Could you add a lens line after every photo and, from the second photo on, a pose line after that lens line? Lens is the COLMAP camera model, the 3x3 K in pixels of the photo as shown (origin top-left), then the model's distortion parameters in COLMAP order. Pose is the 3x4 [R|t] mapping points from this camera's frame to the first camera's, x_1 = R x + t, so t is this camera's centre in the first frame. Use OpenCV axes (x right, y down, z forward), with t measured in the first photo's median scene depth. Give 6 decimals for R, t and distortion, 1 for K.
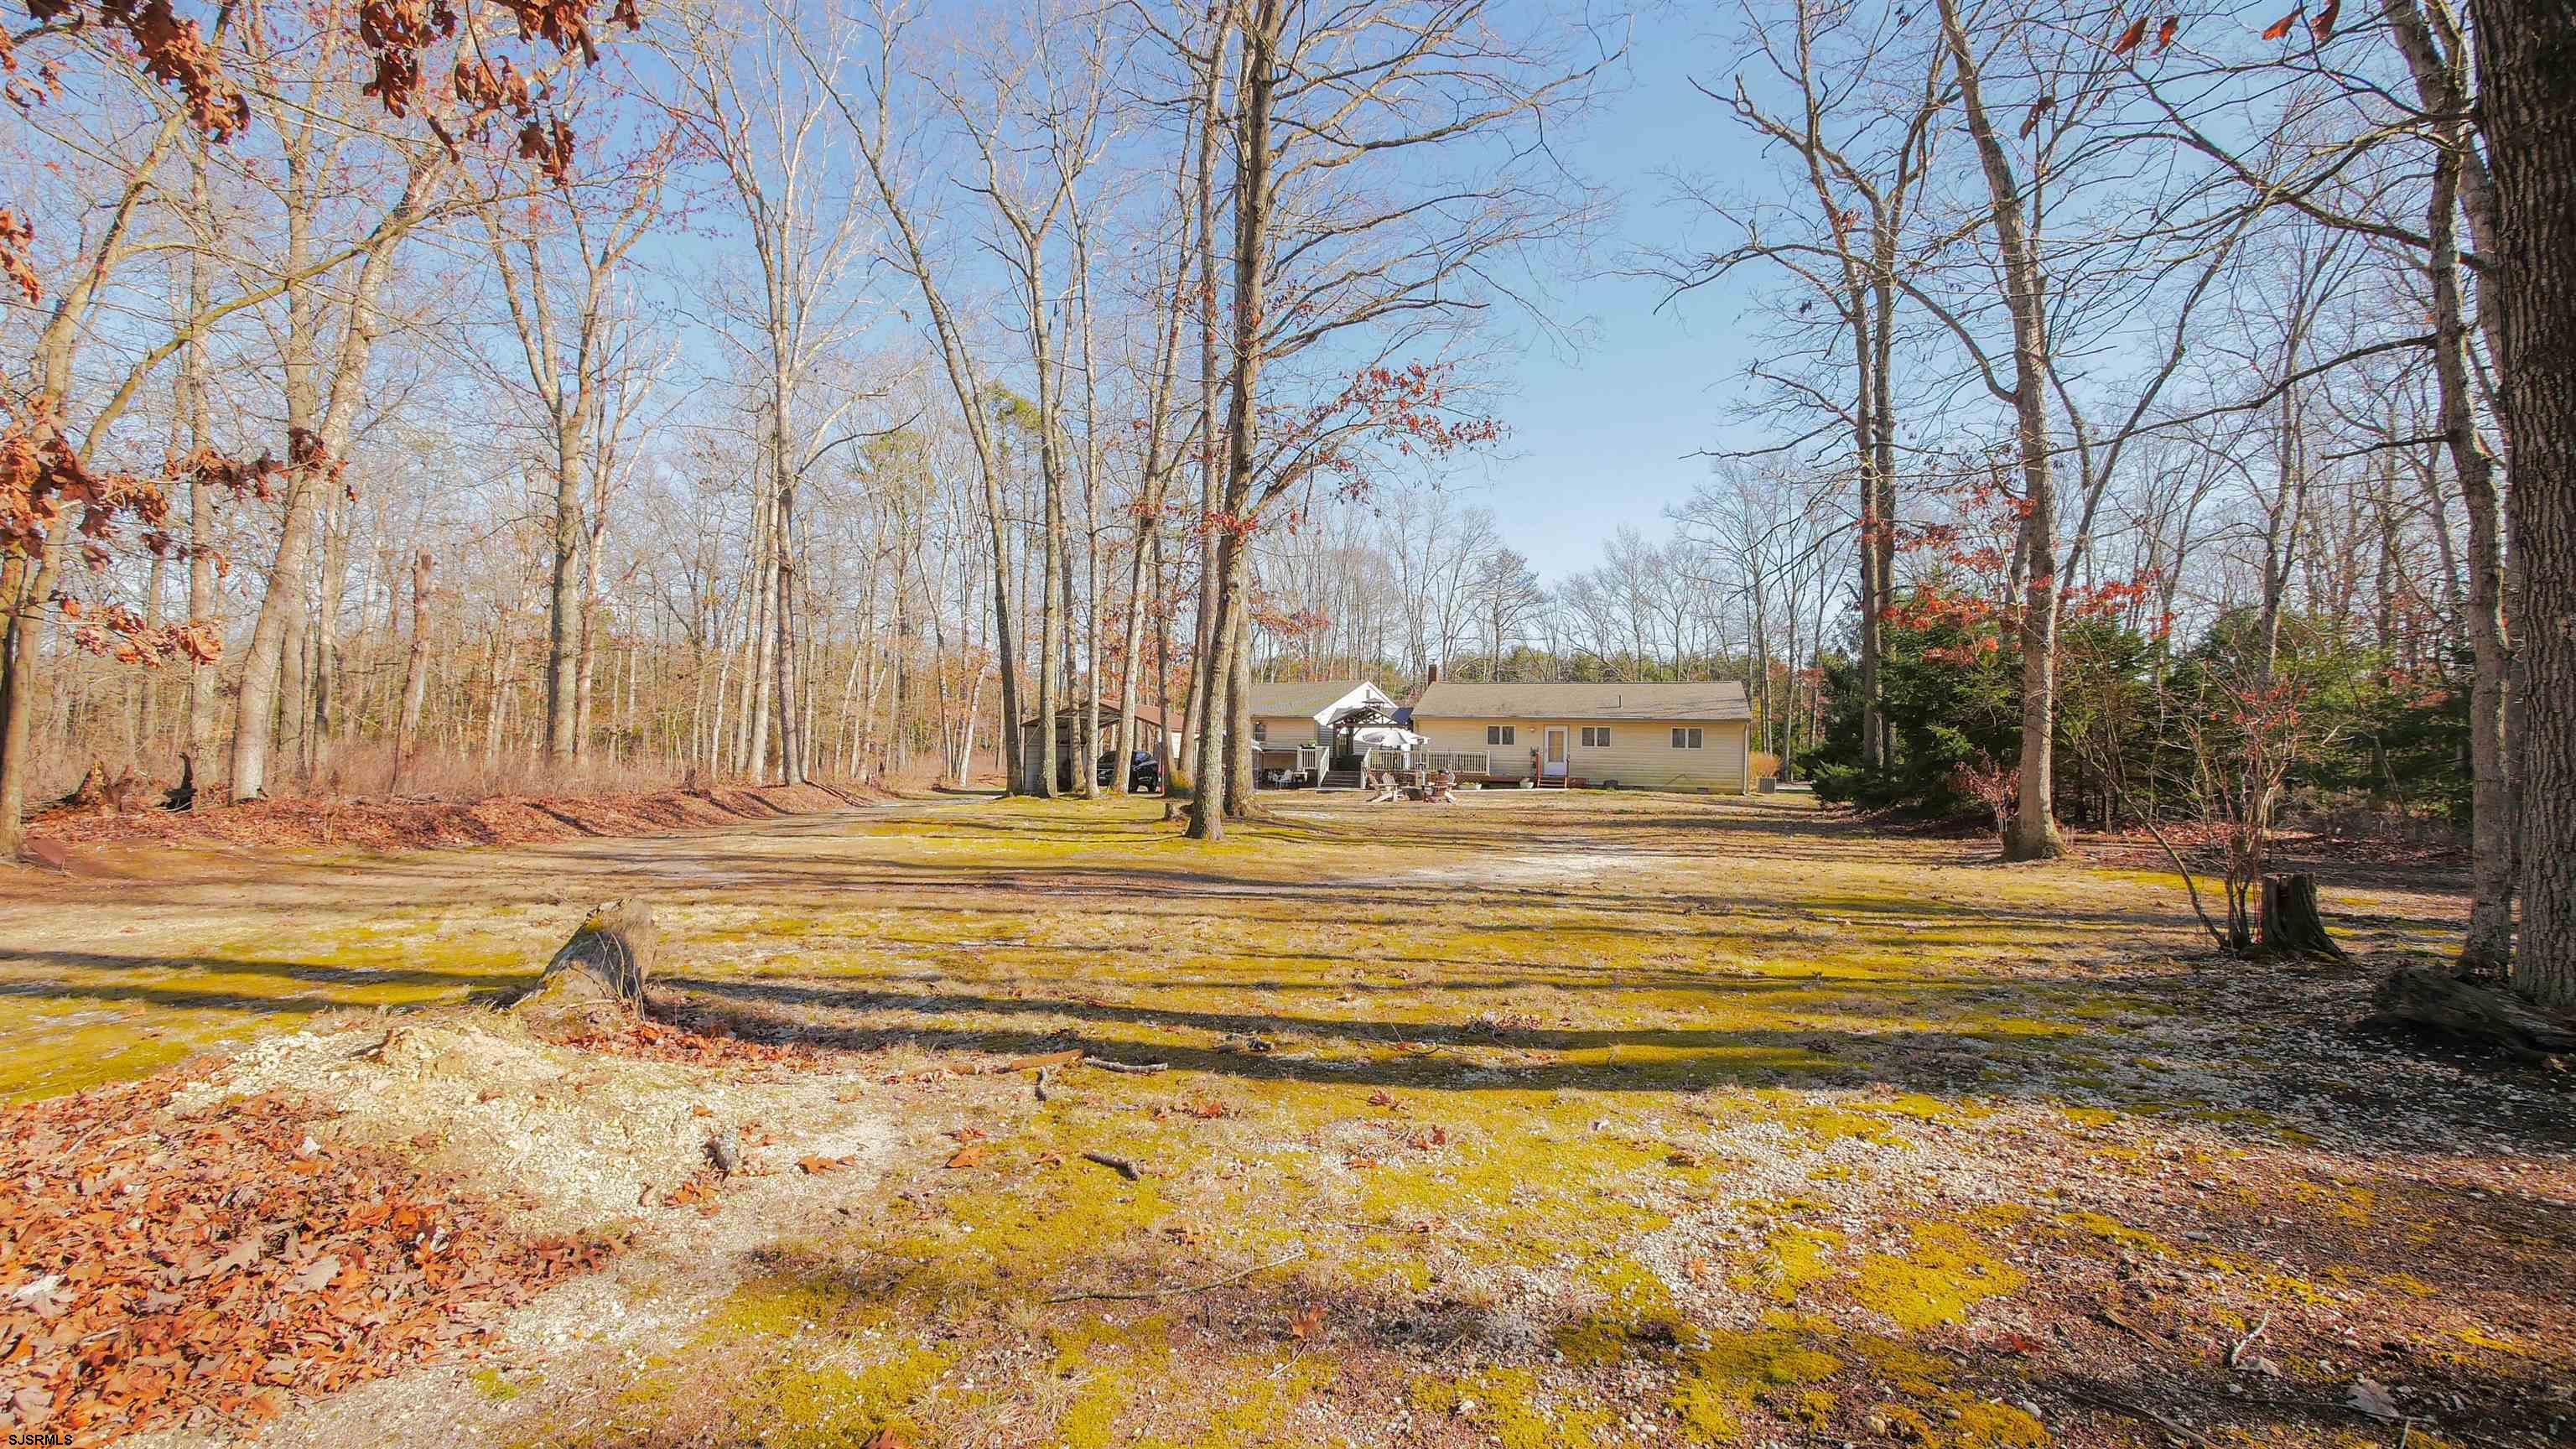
lens RADIAL K [[1059.3, 0, 1277.9], [0, 1059.3, 717.2], [0, 0, 1]] dist [-0.008014, 0.000180]
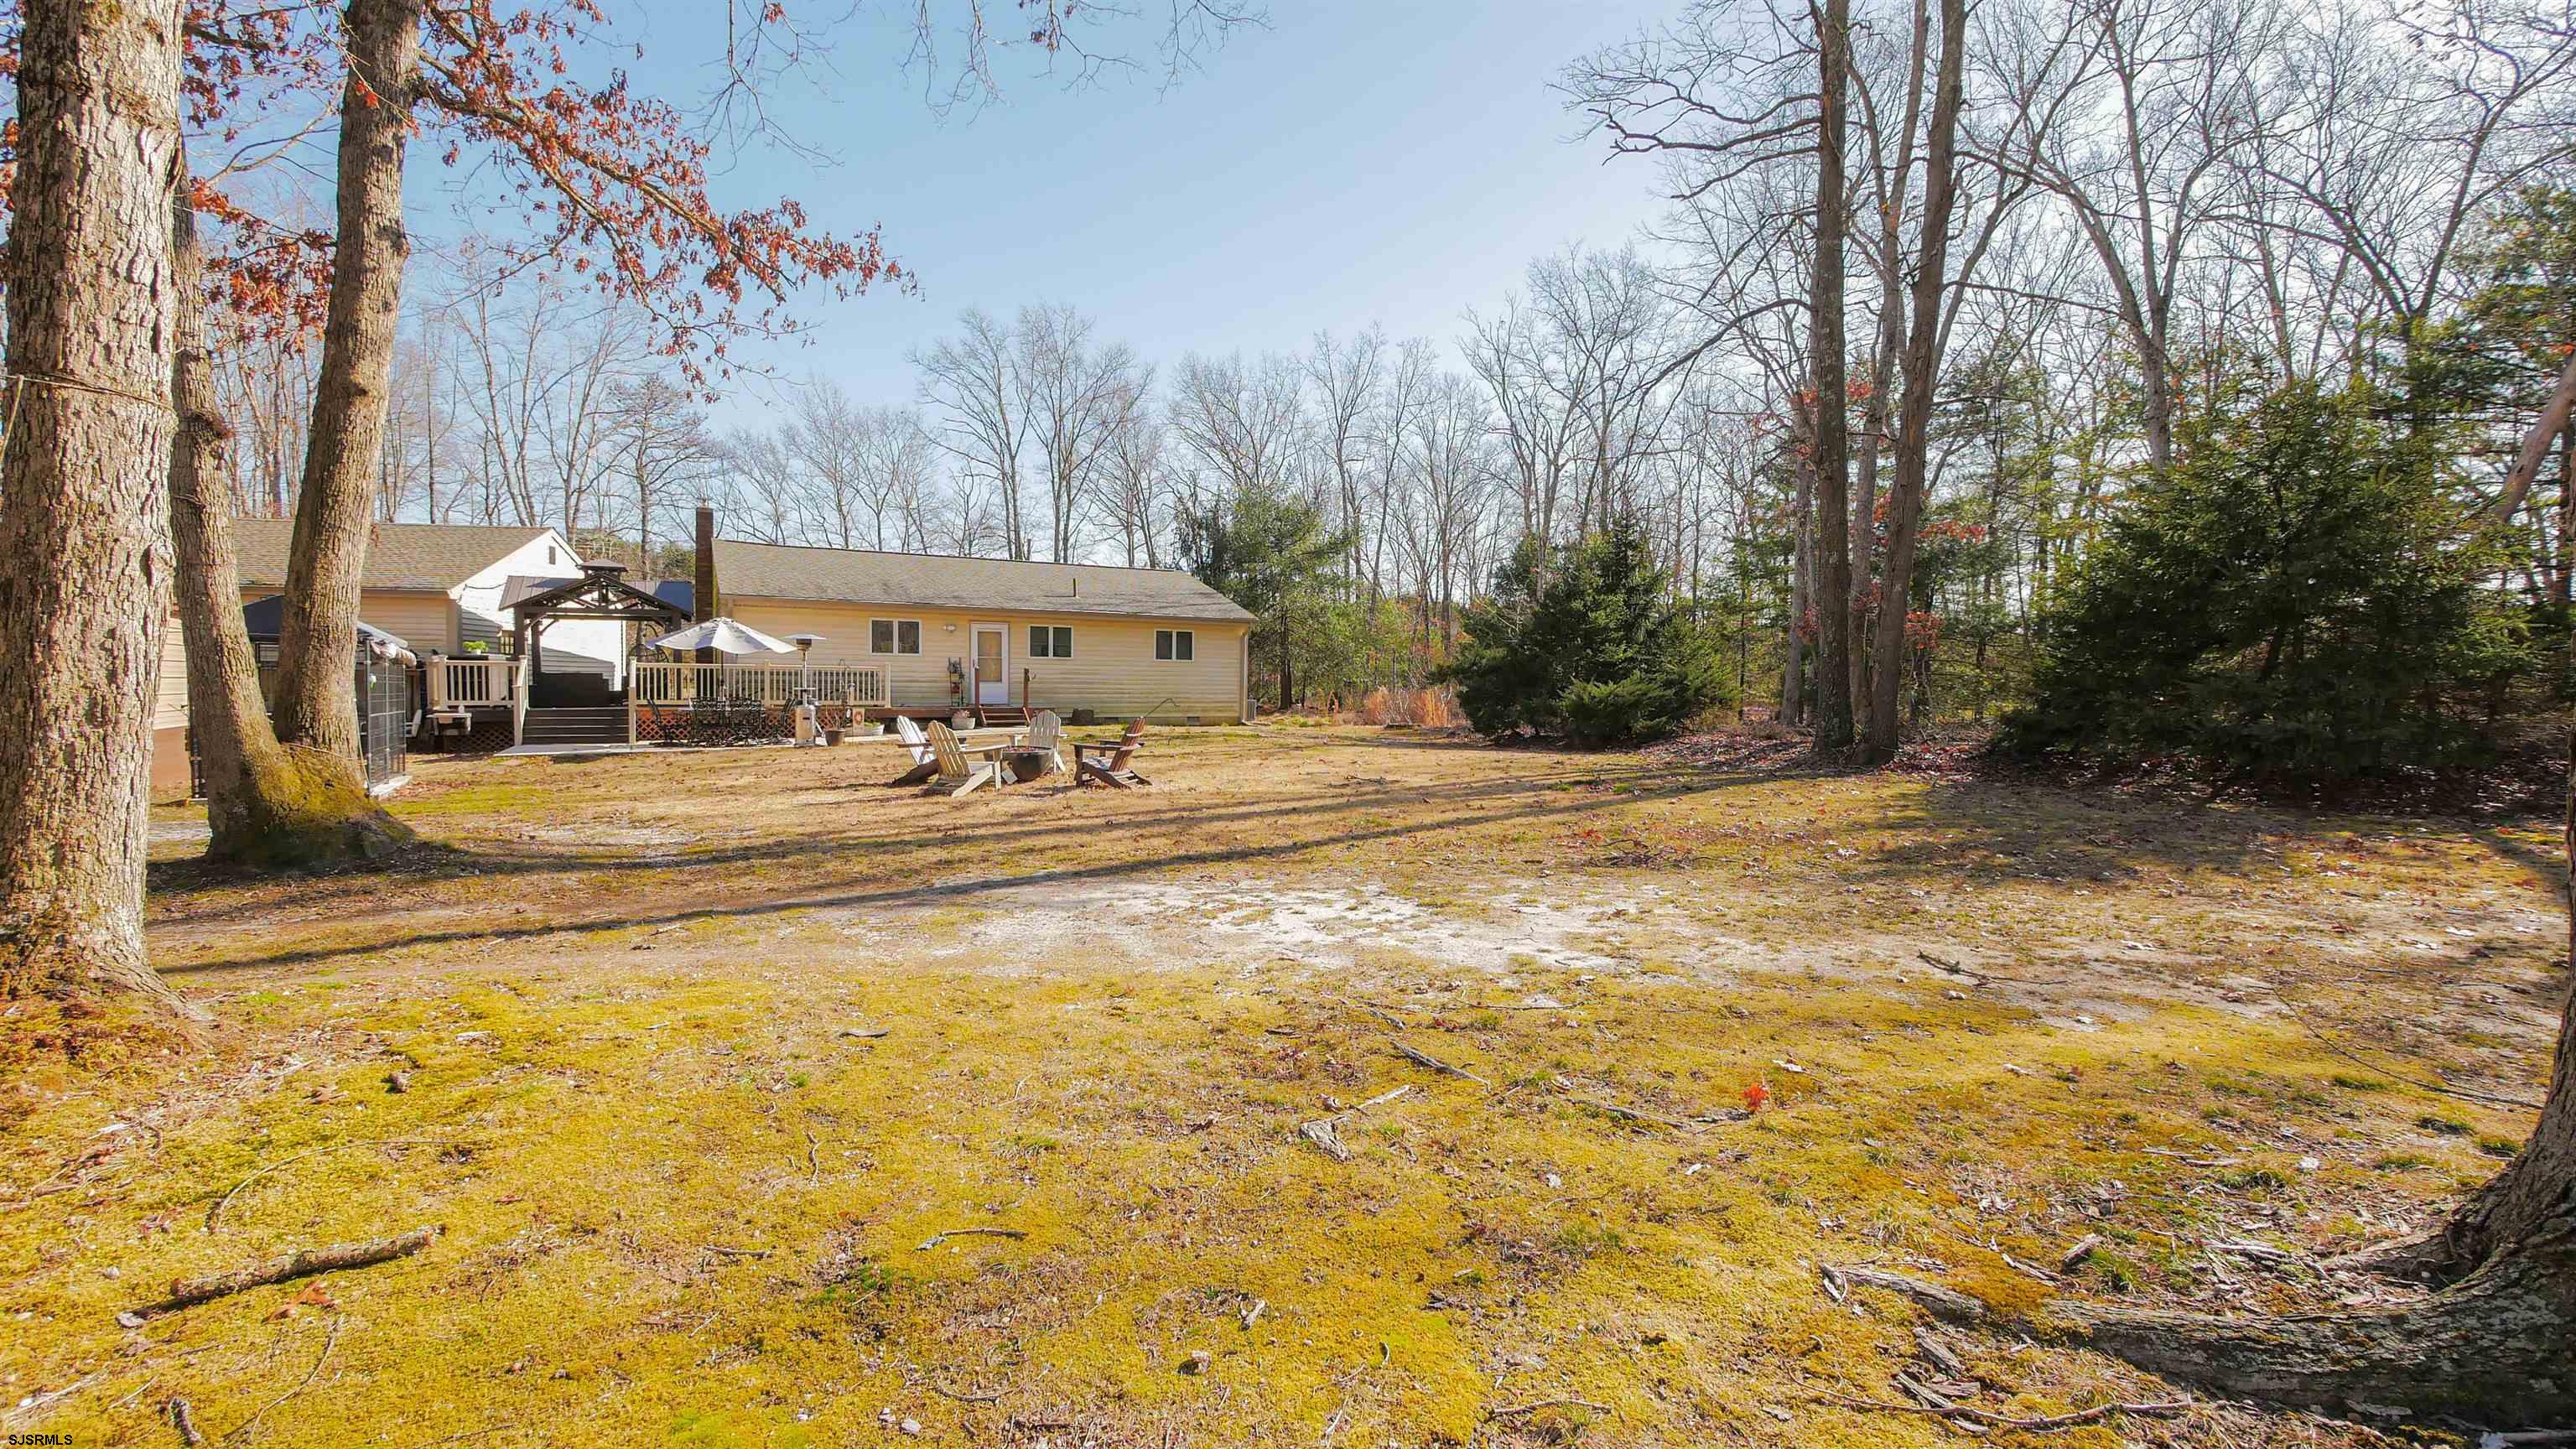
lens RADIAL K [[1059.3, 0, 1277.9], [0, 1059.3, 717.2], [0, 0, 1]] dist [-0.008014, 0.000180]
pose [[0.651698, -0.035961, 0.757626, -0.089569], [-0.020861, 0.997648, 0.065298, 0.019336], [-0.758192, -0.058359, 0.649415, 0.483912]]
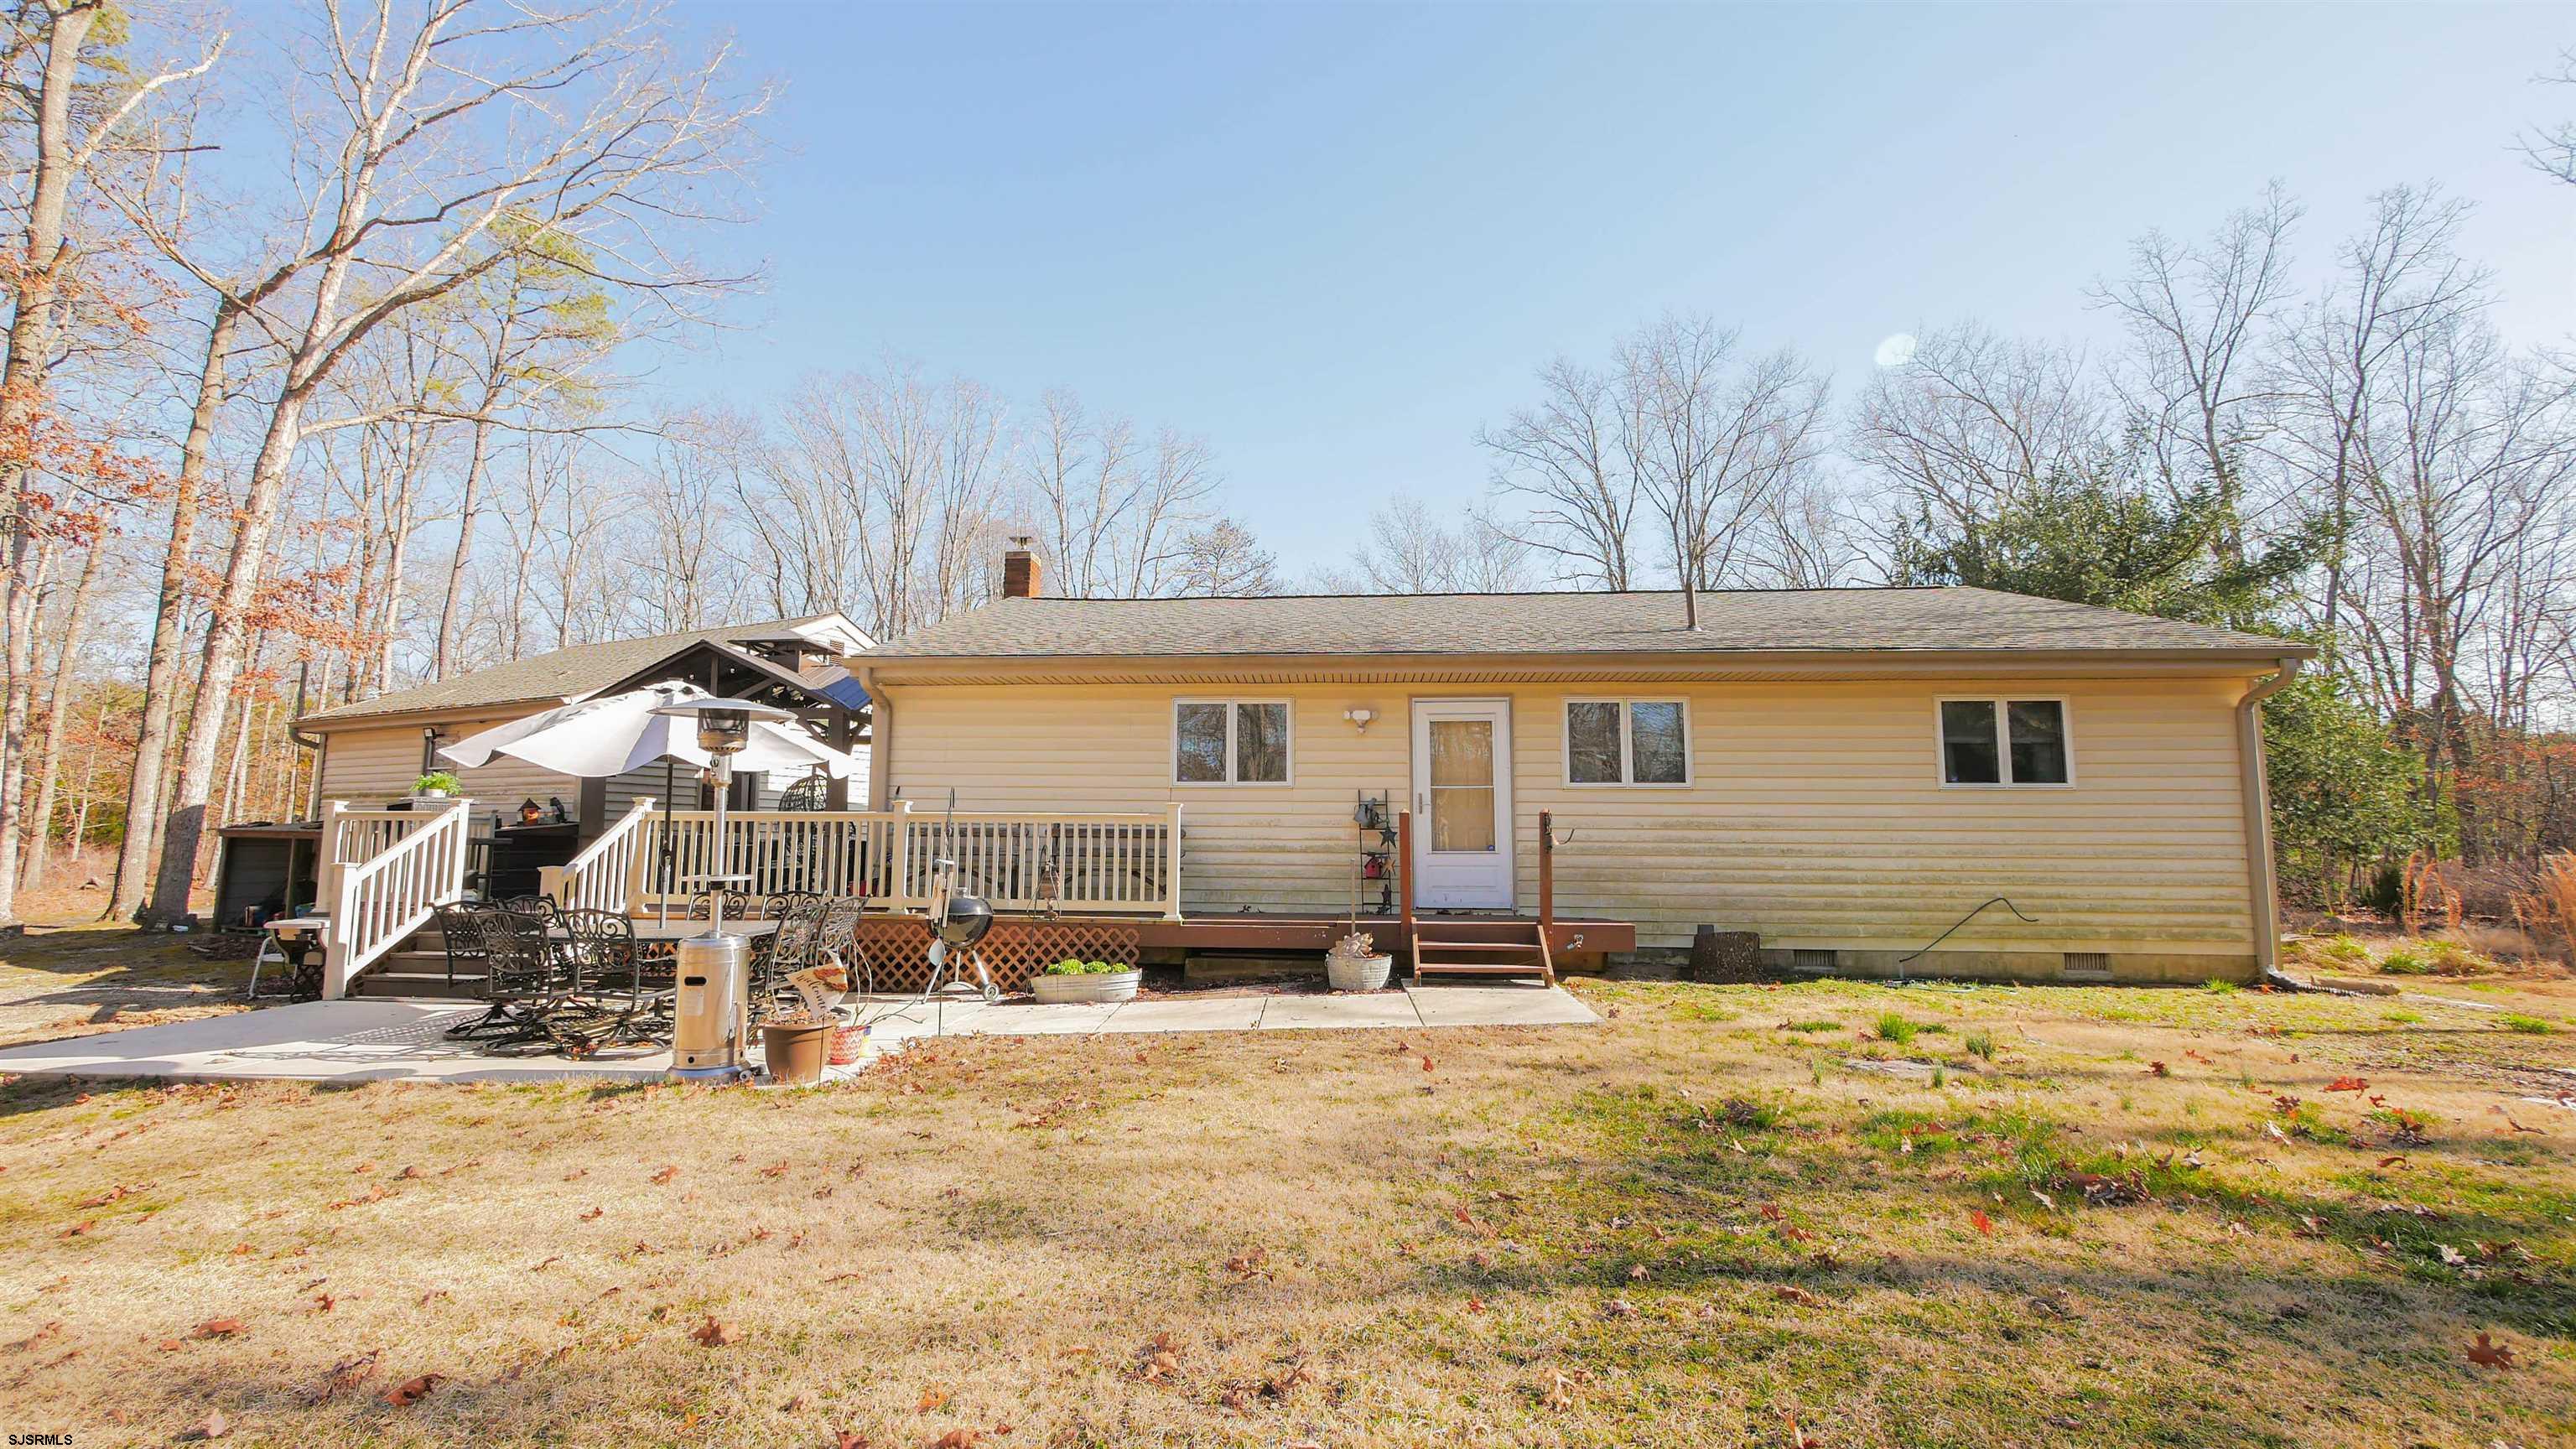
lens RADIAL K [[1059.3, 0, 1277.9], [0, 1059.3, 717.2], [0, 0, 1]] dist [-0.008014, 0.000180]
pose [[0.964633, 0.020461, 0.262803, 0.162237], [0.003994, 0.995734, -0.092183, 0.033983], [-0.263568, 0.089972, 0.960436, 0.789026]]
